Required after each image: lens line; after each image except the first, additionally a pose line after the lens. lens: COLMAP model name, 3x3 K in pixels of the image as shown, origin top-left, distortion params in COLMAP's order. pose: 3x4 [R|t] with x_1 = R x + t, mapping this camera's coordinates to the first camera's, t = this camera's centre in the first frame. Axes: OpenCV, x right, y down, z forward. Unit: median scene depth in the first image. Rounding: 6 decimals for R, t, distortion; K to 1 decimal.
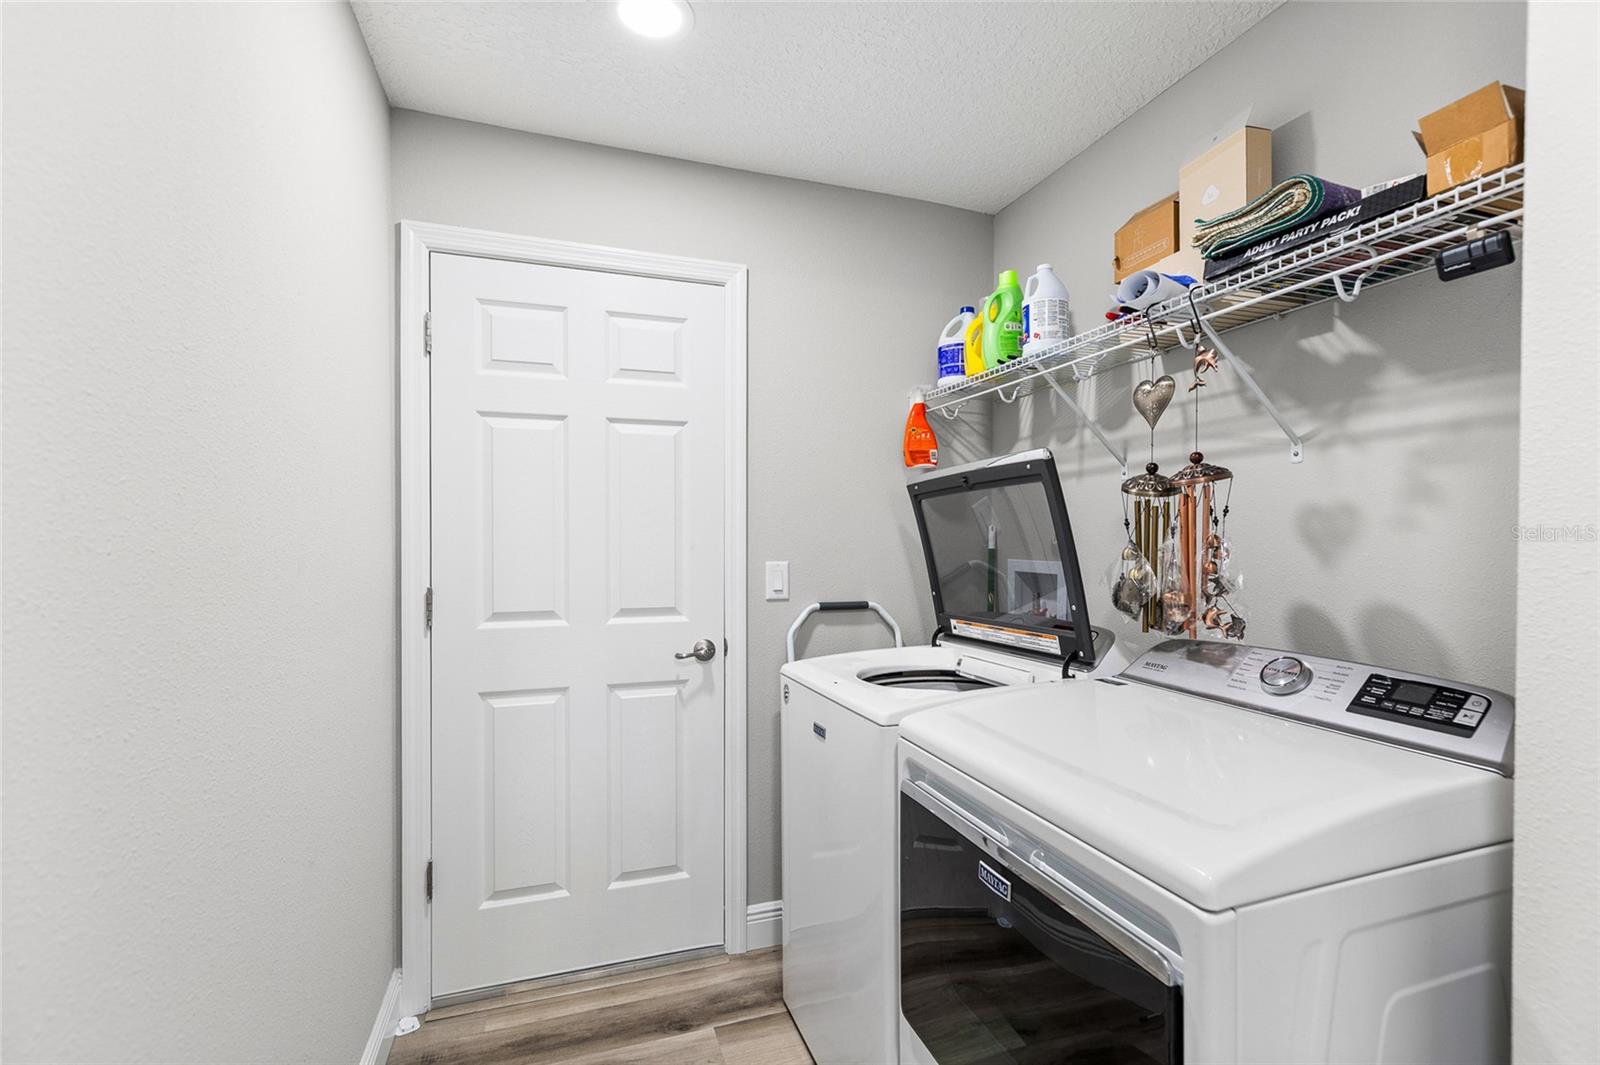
lens RADIAL K [[714.3, 0, 799.5], [0, 714.3, 528.5], [0, 0, 1]] dist [0.005565, -0.002137]
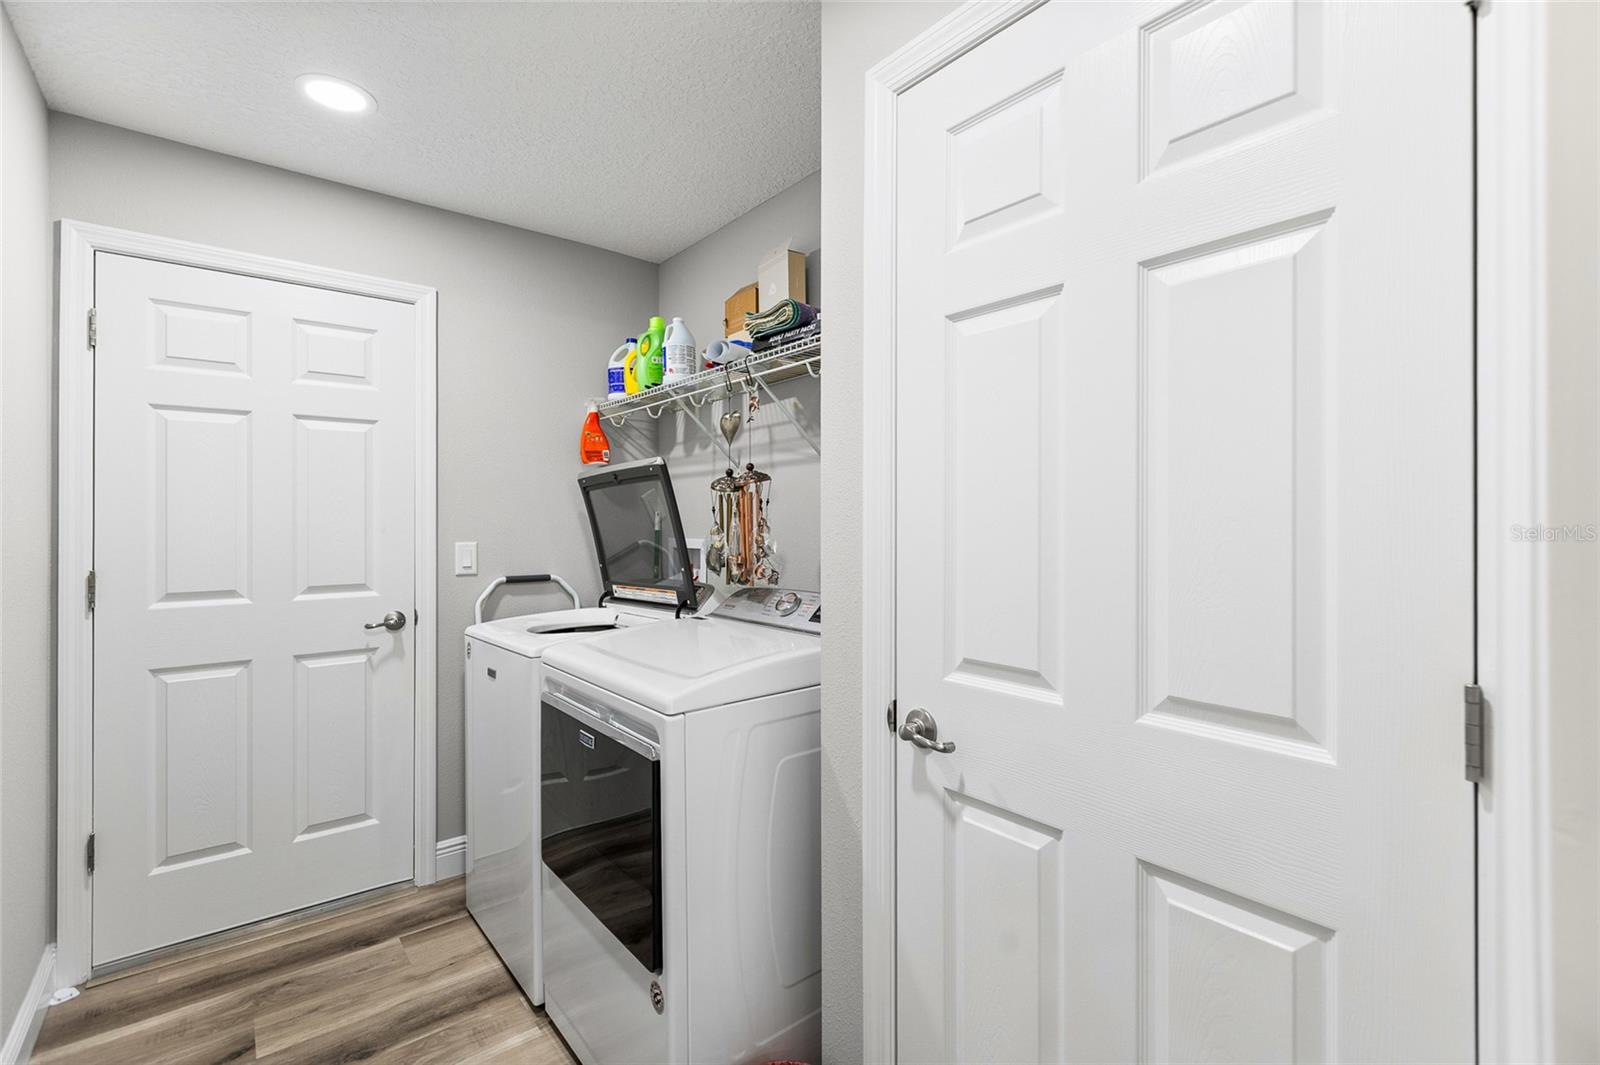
lens RADIAL K [[714.3, 0, 796.5], [0, 714.3, 509.2], [0, 0, 1]] dist [0.005565, -0.002137]
pose [[0.939893, 0.000600, 0.341469, 0.090325], [0.002105, 0.999969, -0.007551, 0.002376], [-0.341463, 0.007816, 0.939863, -0.330822]]
